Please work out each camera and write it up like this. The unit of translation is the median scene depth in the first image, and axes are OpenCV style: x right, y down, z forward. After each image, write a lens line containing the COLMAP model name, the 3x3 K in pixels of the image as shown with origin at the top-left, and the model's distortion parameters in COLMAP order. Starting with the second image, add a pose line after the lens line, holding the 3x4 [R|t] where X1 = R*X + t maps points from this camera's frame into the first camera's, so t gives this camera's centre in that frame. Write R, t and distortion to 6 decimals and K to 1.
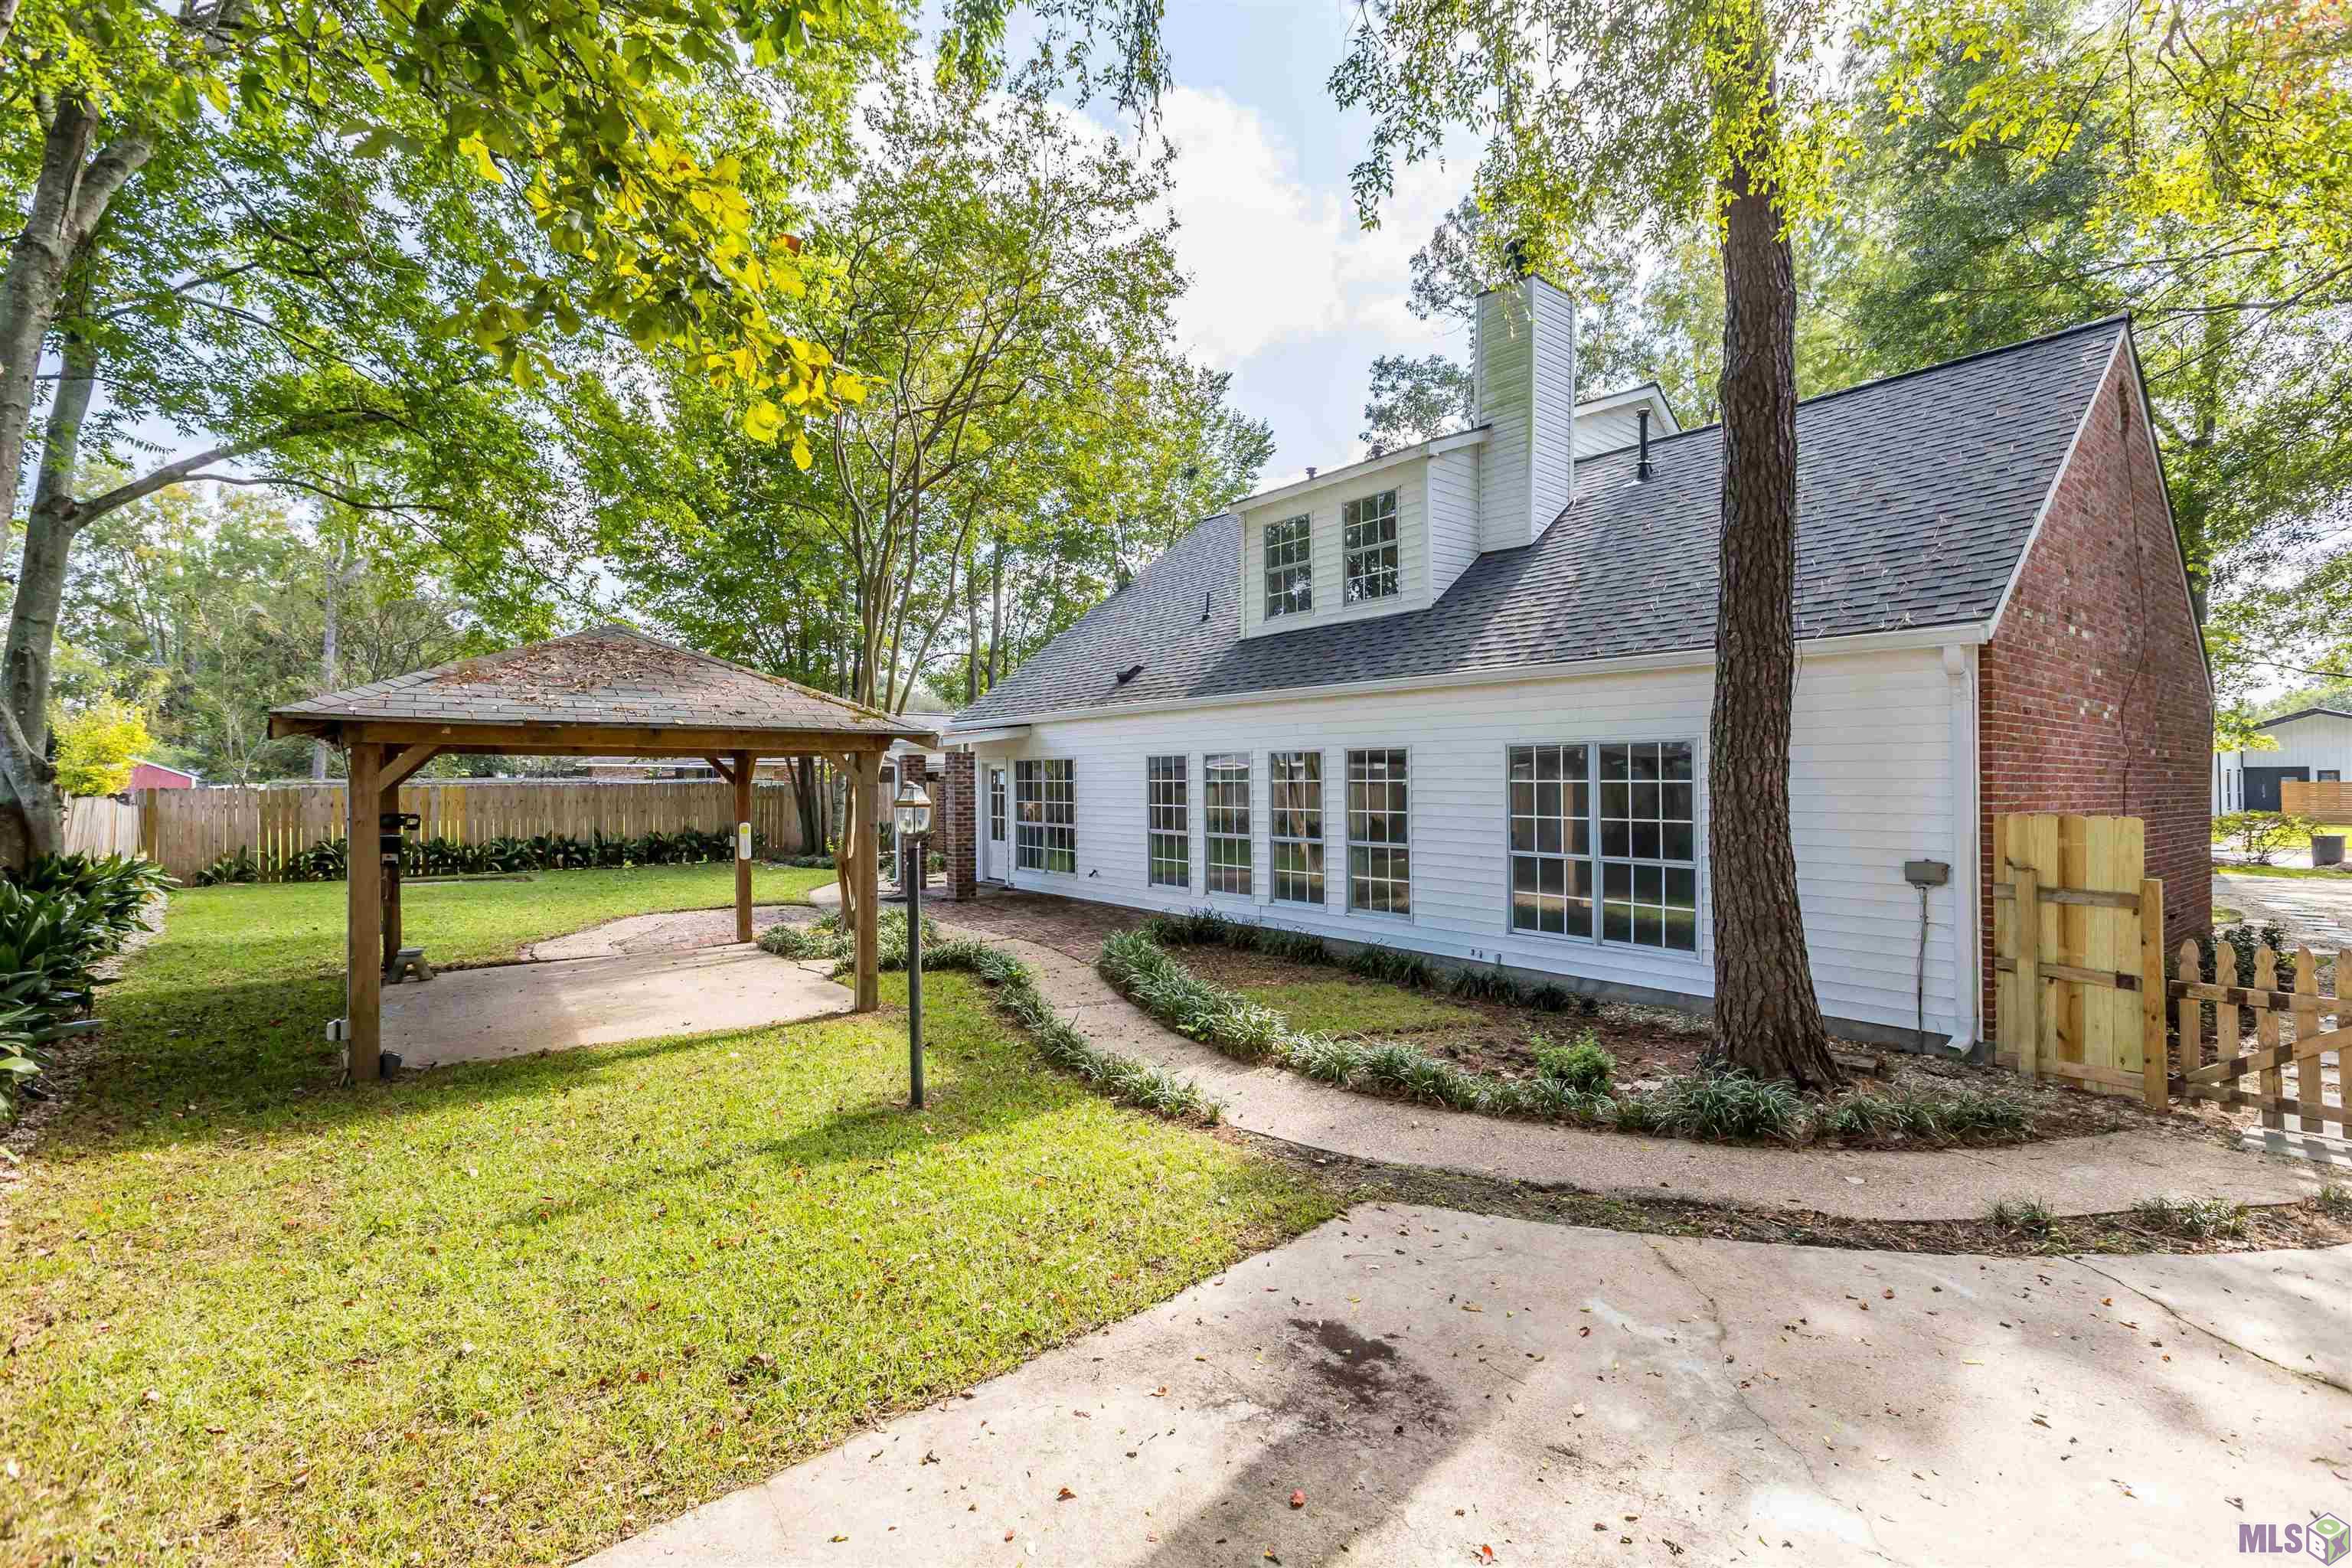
lens RADIAL K [[1055.9, 0, 1172.9], [0, 1055.9, 787.8], [0, 0, 1]] dist [0.004384, 0.000372]
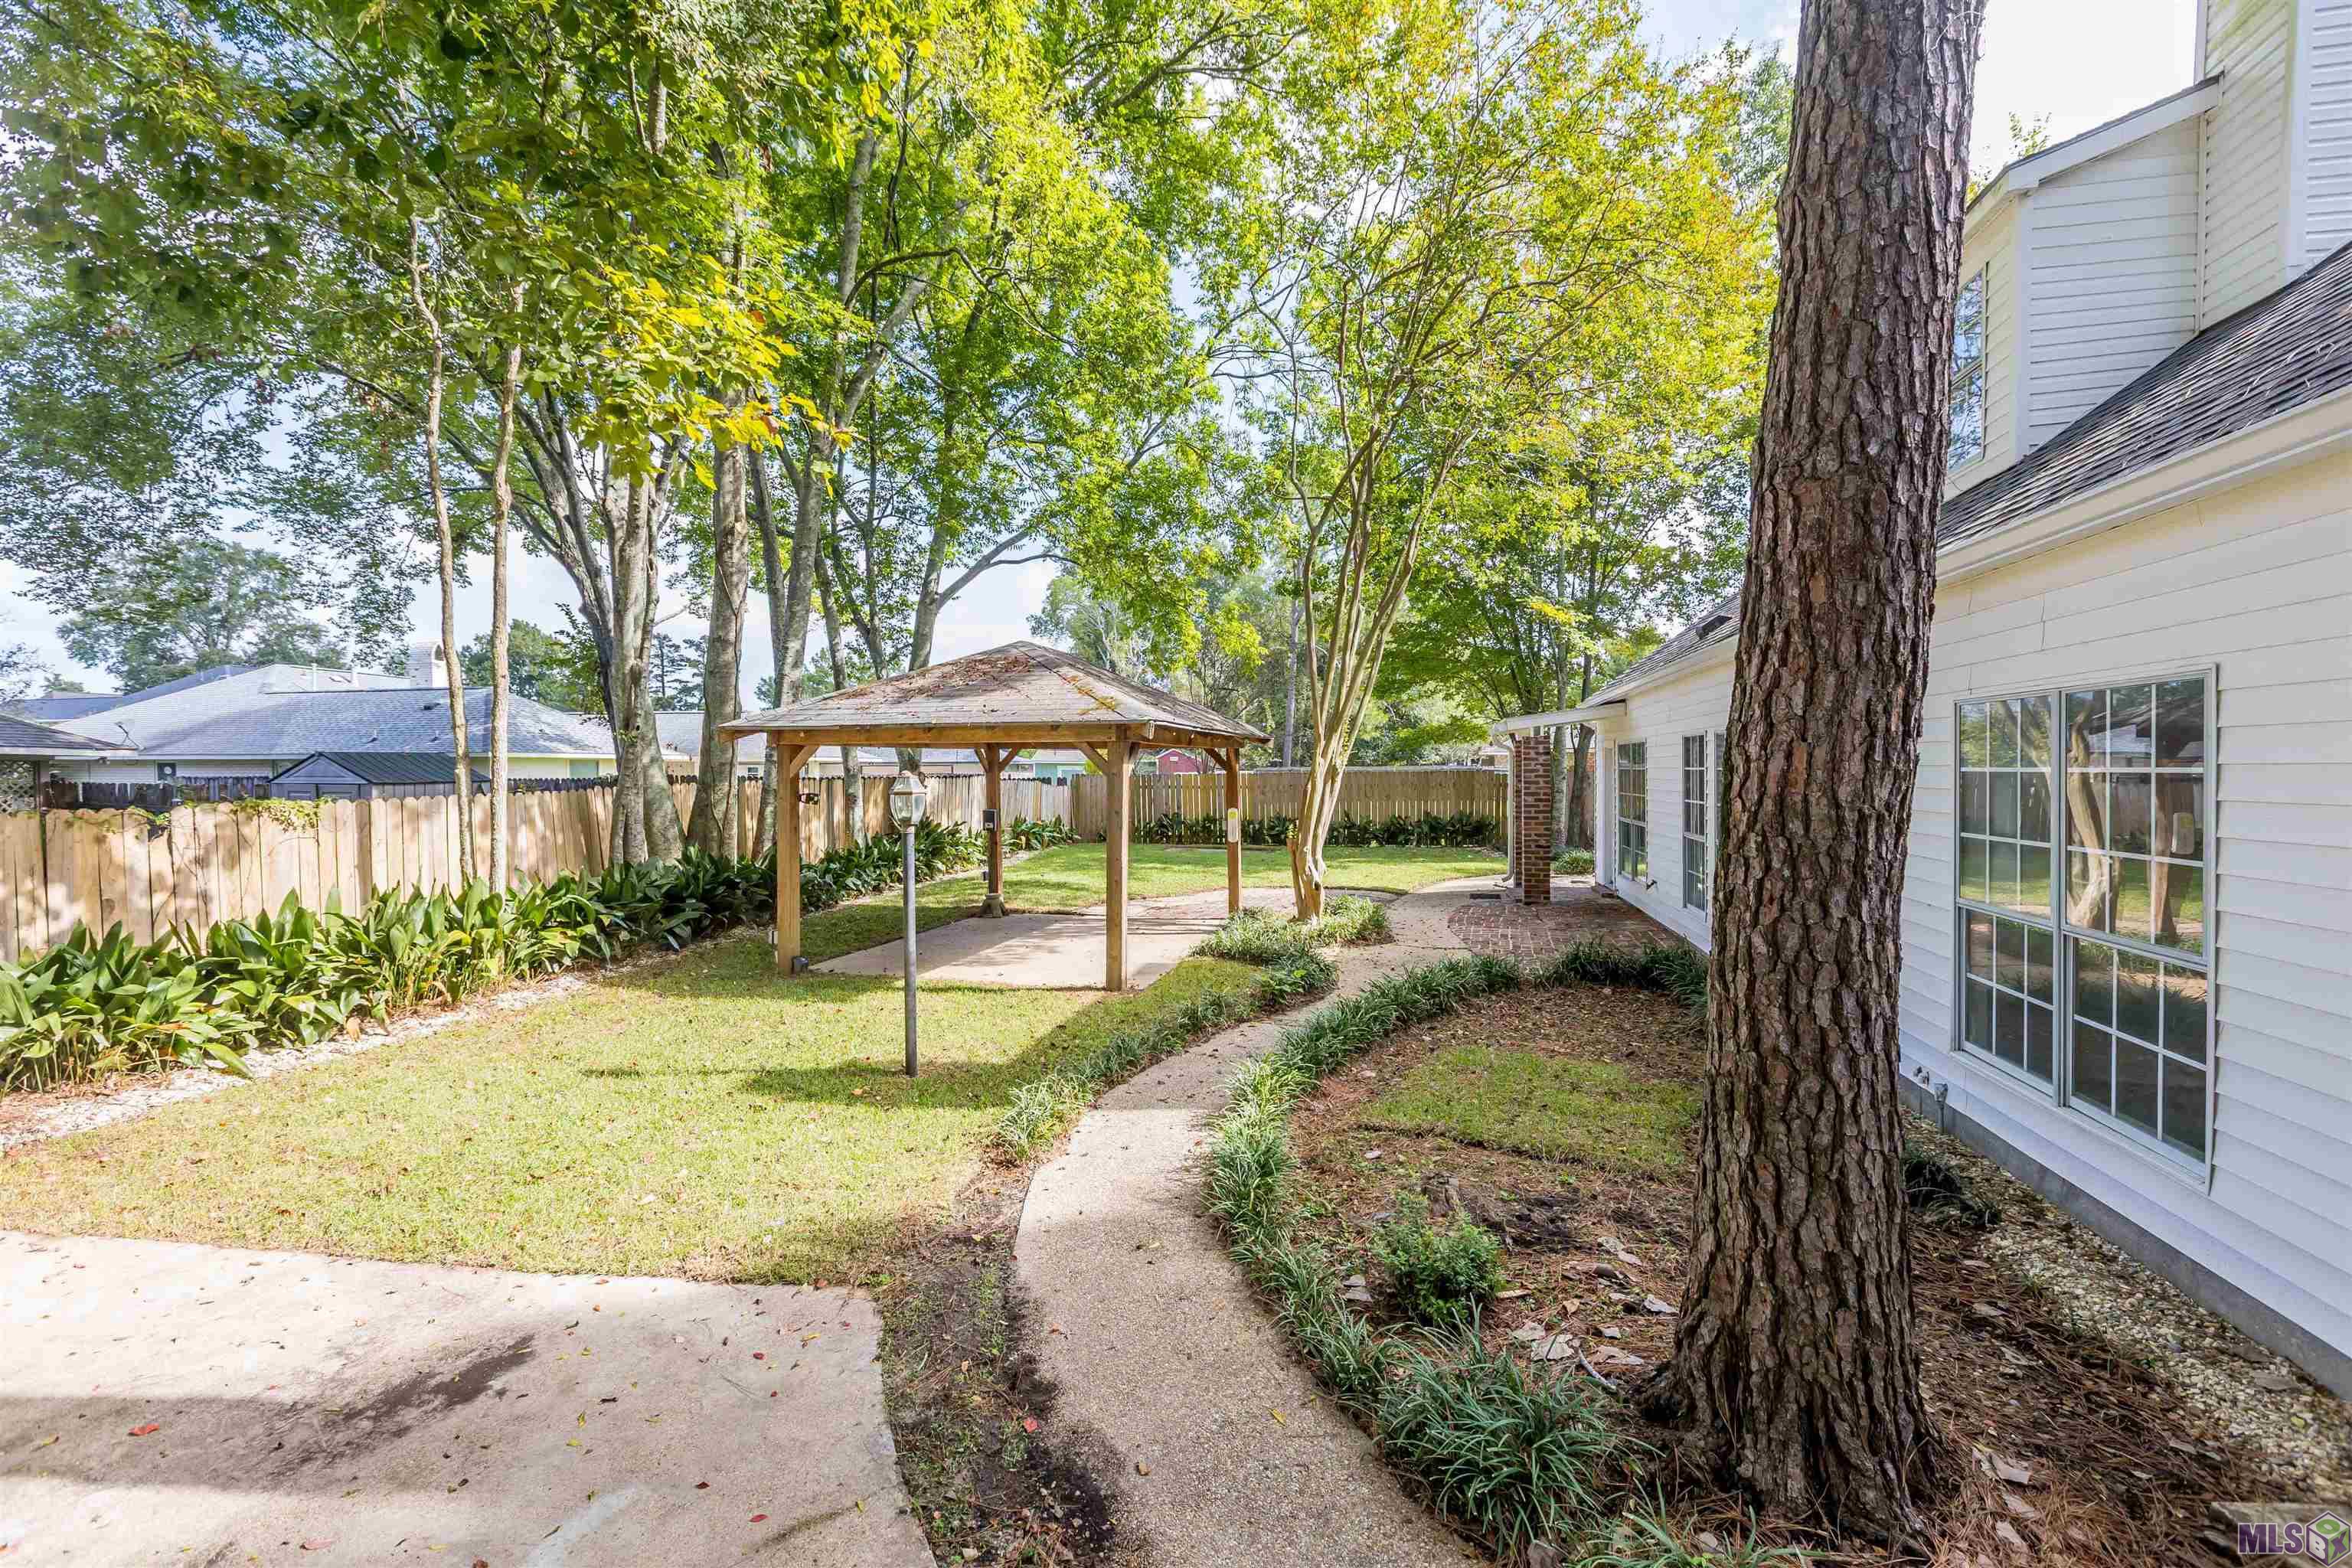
lens RADIAL K [[1055.9, 0, 1172.8], [0, 1055.9, 784.9], [0, 0, 1]] dist [0.004384, 0.000372]
pose [[0.622852, 0.009311, -0.782284, 1.150682], [-0.000657, 0.999935, 0.011378, -0.006566], [0.782339, -0.006573, 0.622818, 0.812391]]
